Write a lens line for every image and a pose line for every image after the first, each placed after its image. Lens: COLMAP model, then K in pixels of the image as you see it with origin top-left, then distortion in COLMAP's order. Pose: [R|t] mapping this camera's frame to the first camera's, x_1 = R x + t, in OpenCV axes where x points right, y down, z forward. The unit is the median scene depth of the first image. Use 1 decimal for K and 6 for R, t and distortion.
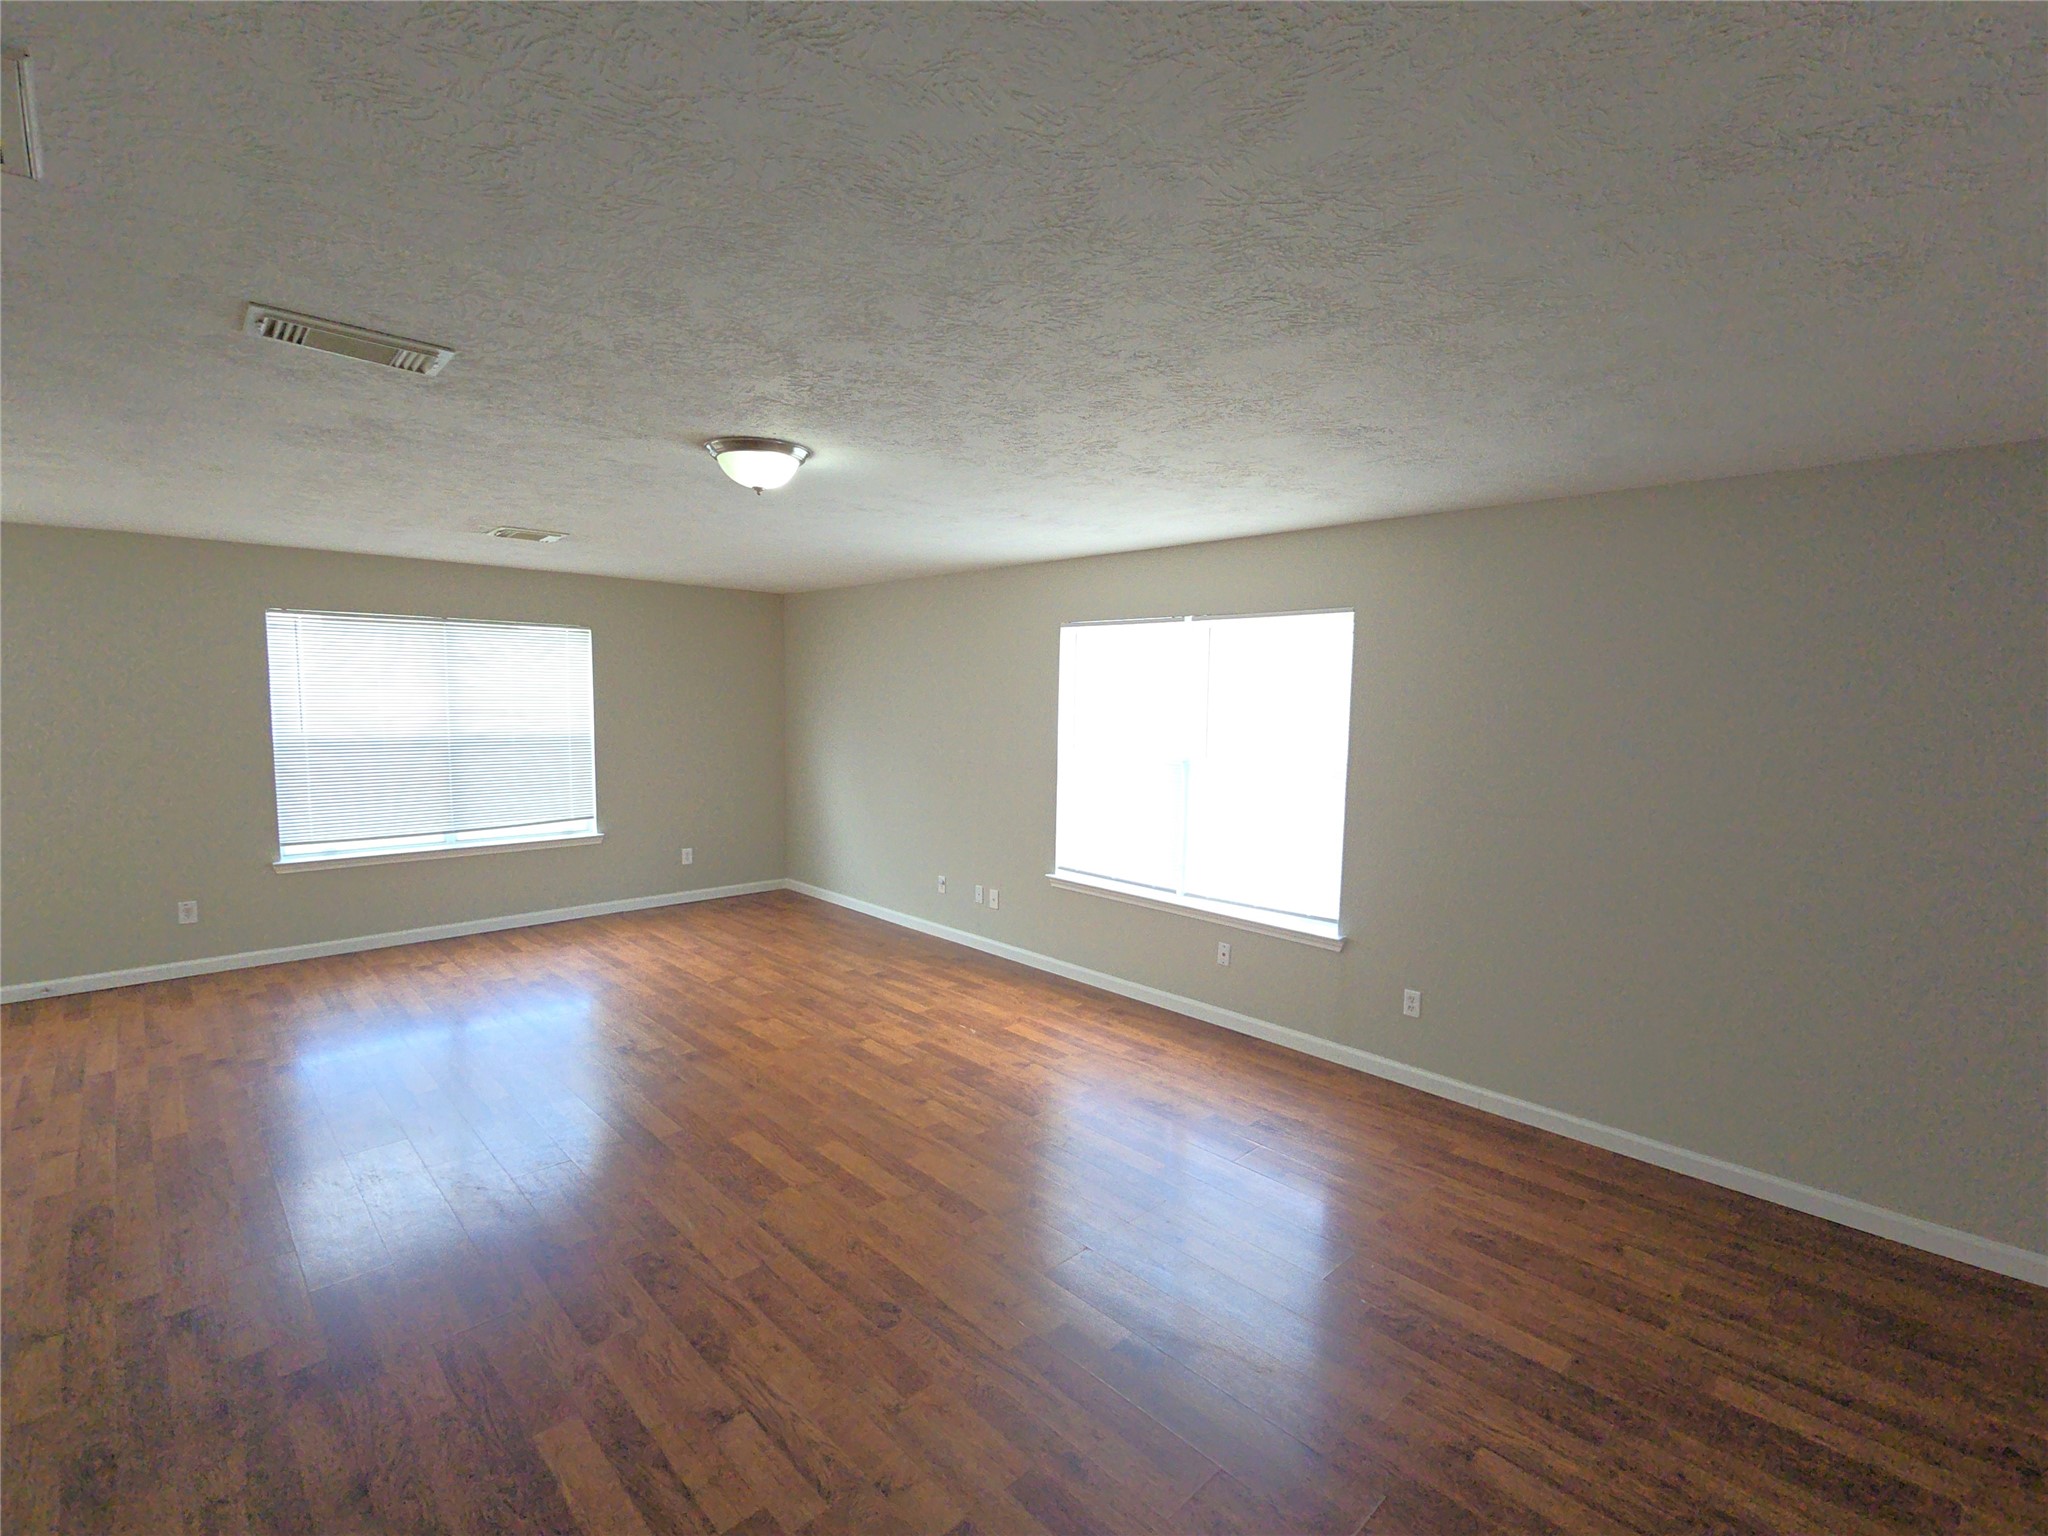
lens RADIAL K [[934.2, 0, 1021.3], [0, 934.2, 782.3], [0, 0, 1]] dist [0.005855, -0.003706]
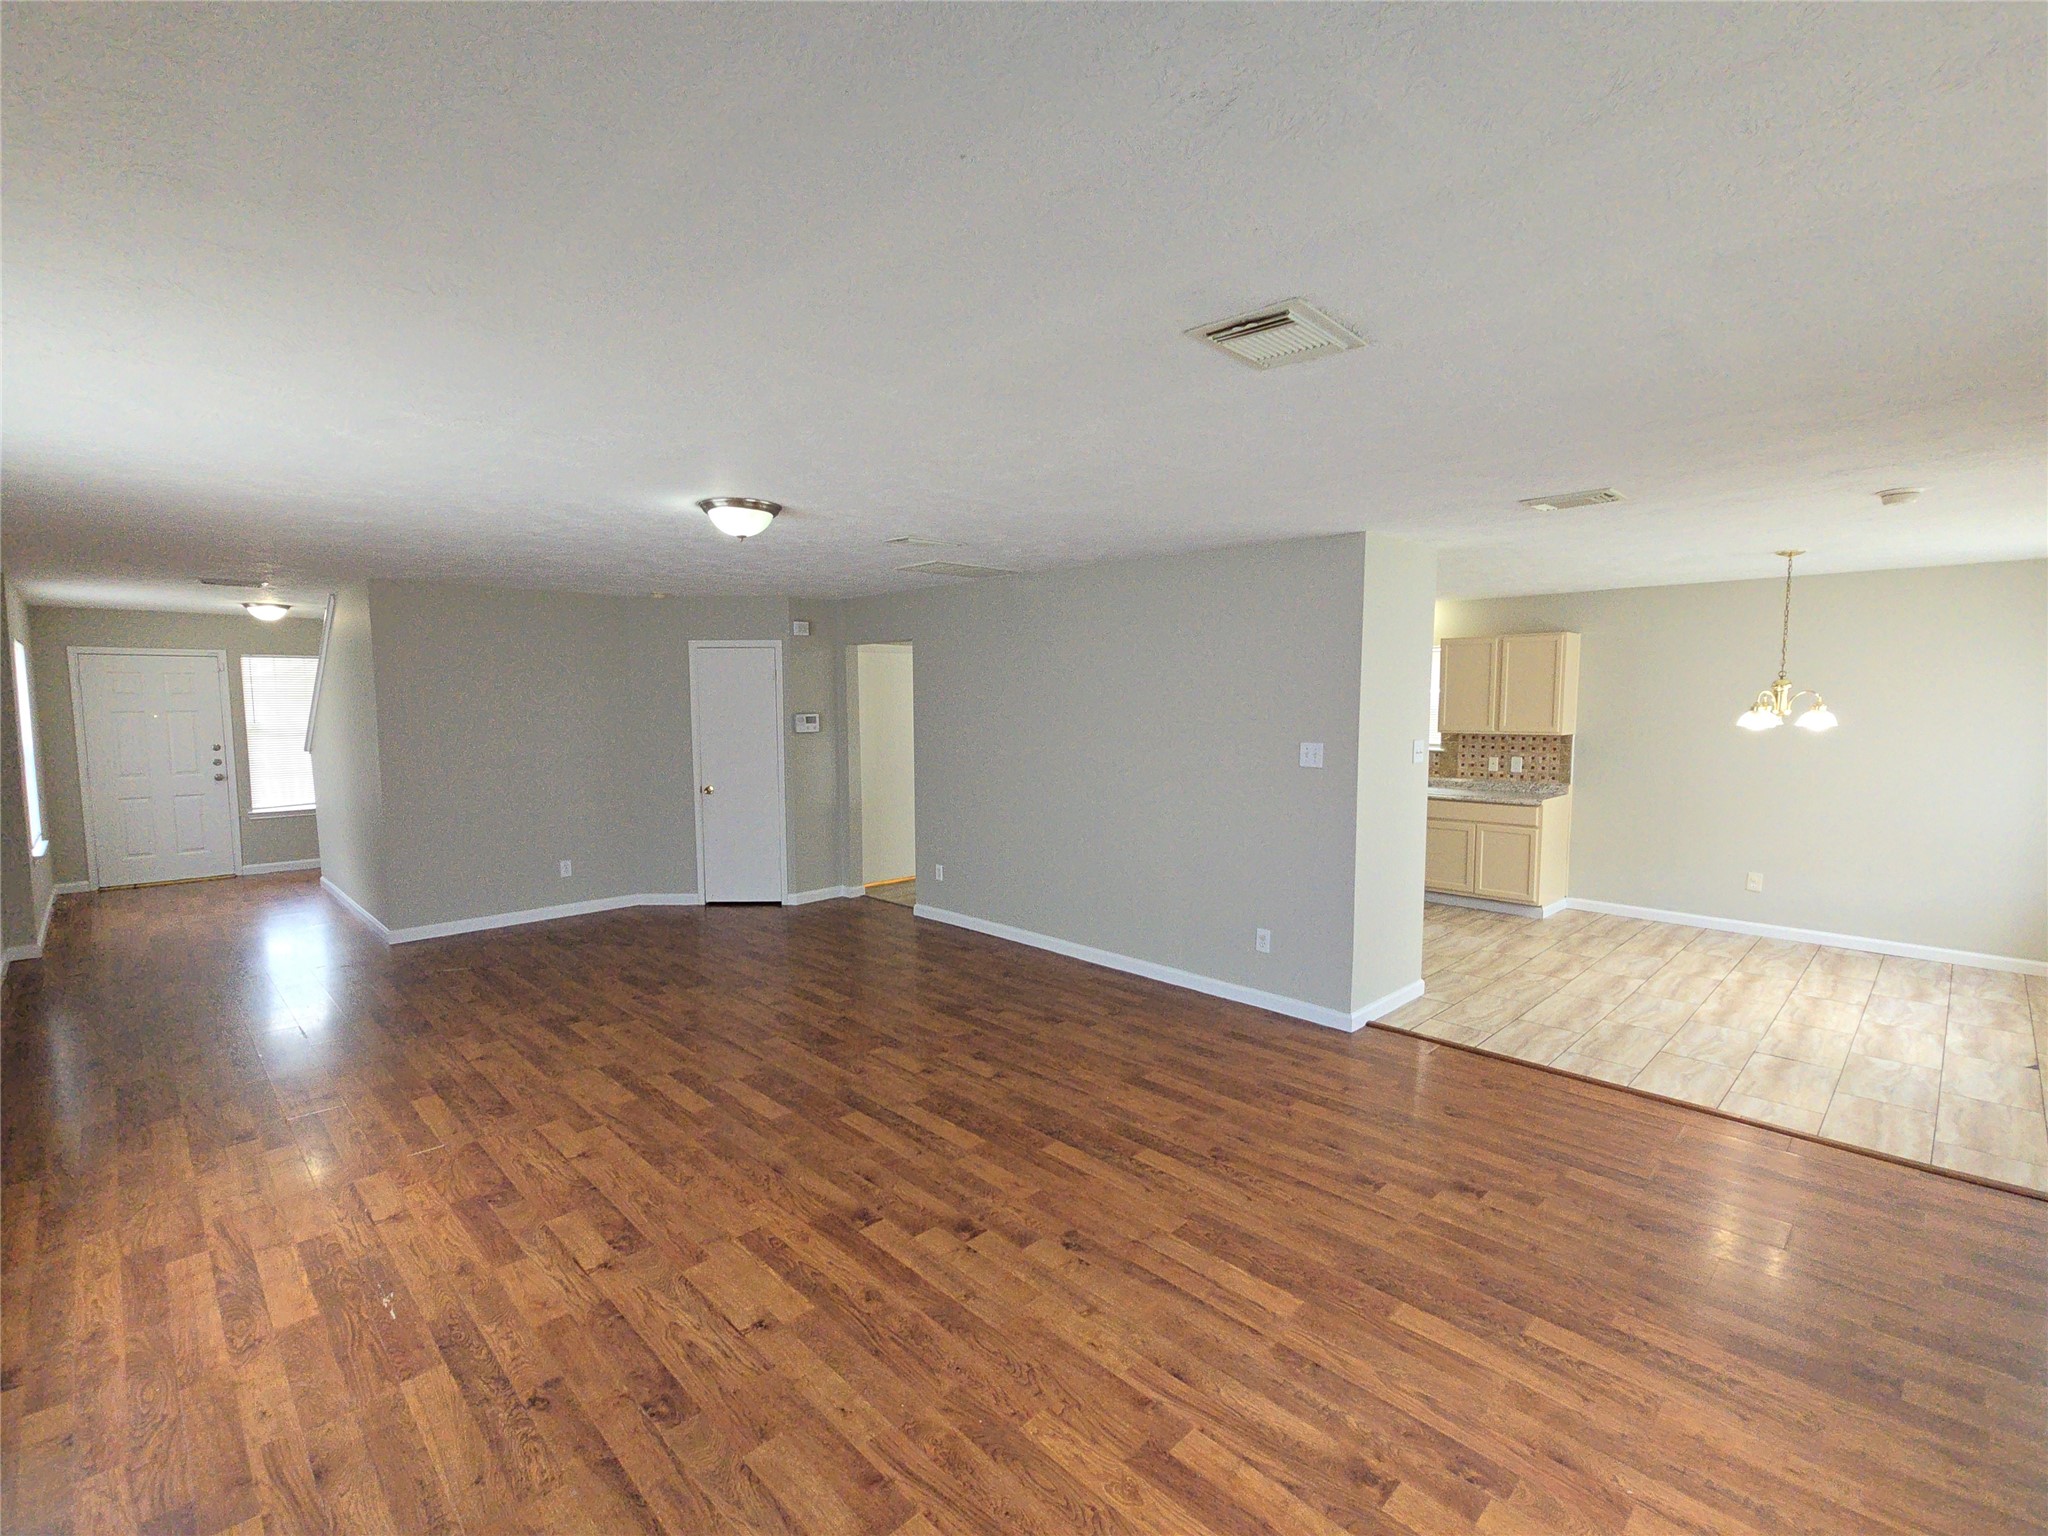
lens RADIAL K [[934.2, 0, 1021.3], [0, 934.2, 782.3], [0, 0, 1]] dist [0.005855, -0.003706]
pose [[-0.999836, -0.013348, -0.012204, -0.394901], [-0.015405, 0.982050, 0.187989, -0.139825], [0.009476, 0.188146, -0.982095, 1.407127]]
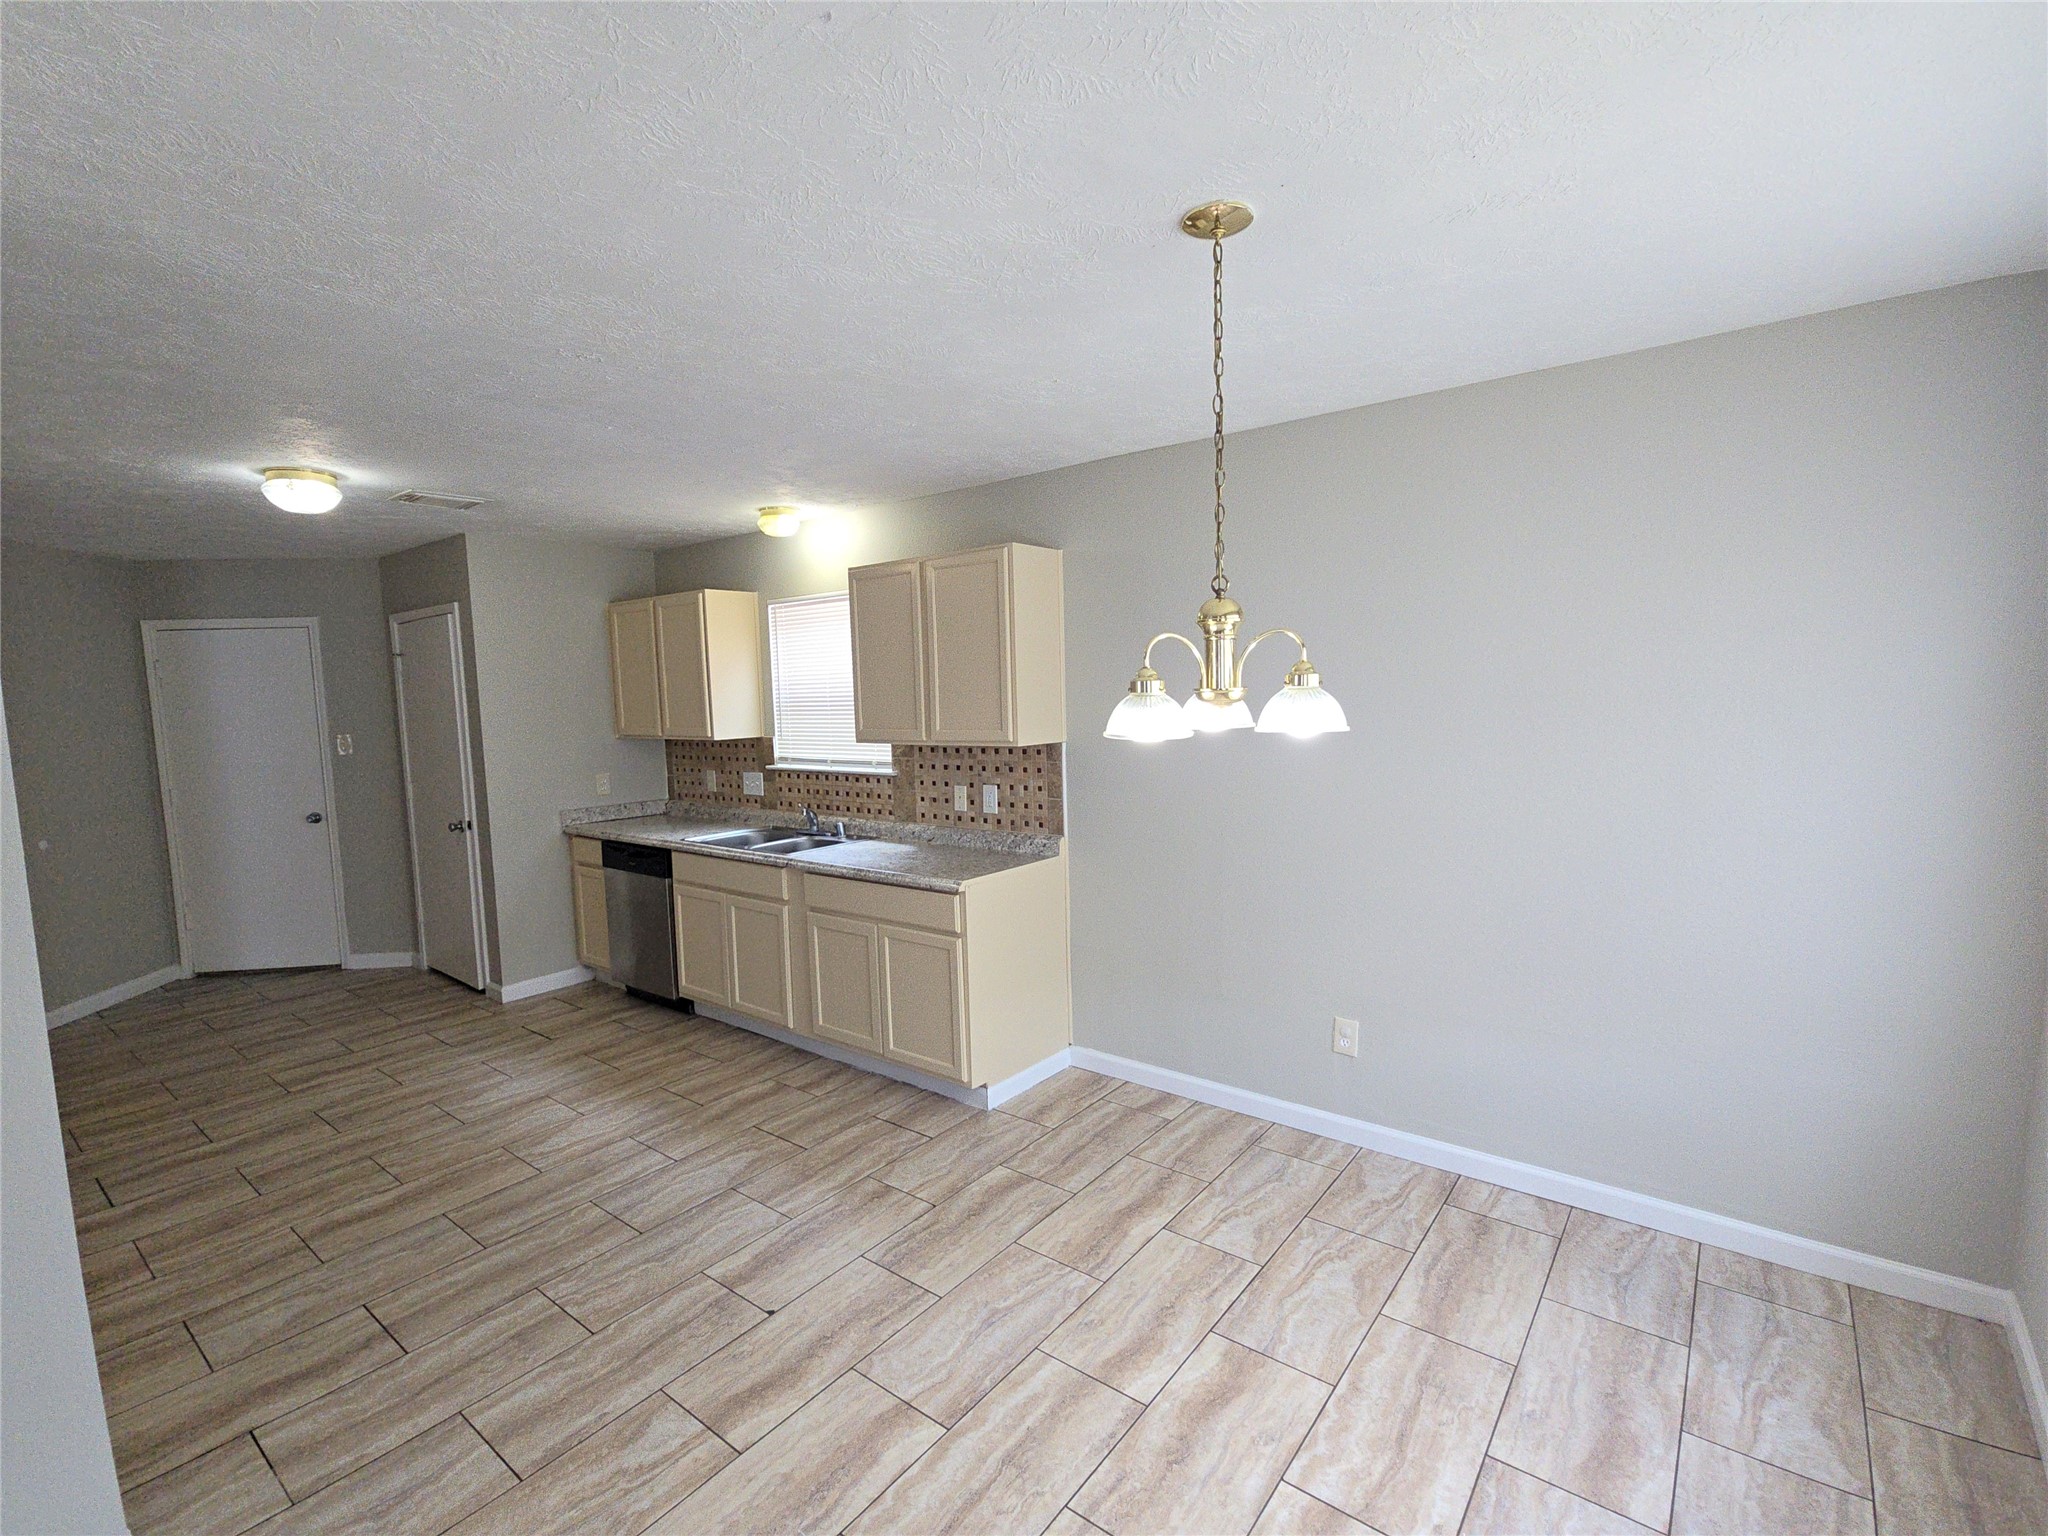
lens RADIAL K [[934.2, 0, 1021.3], [0, 934.2, 782.3], [0, 0, 1]] dist [0.005855, -0.003706]
pose [[-0.990250, 0.023557, -0.137297, -1.136065], [-0.003631, 0.980898, 0.194490, -0.069722], [0.139256, 0.193092, -0.971248, 0.715175]]
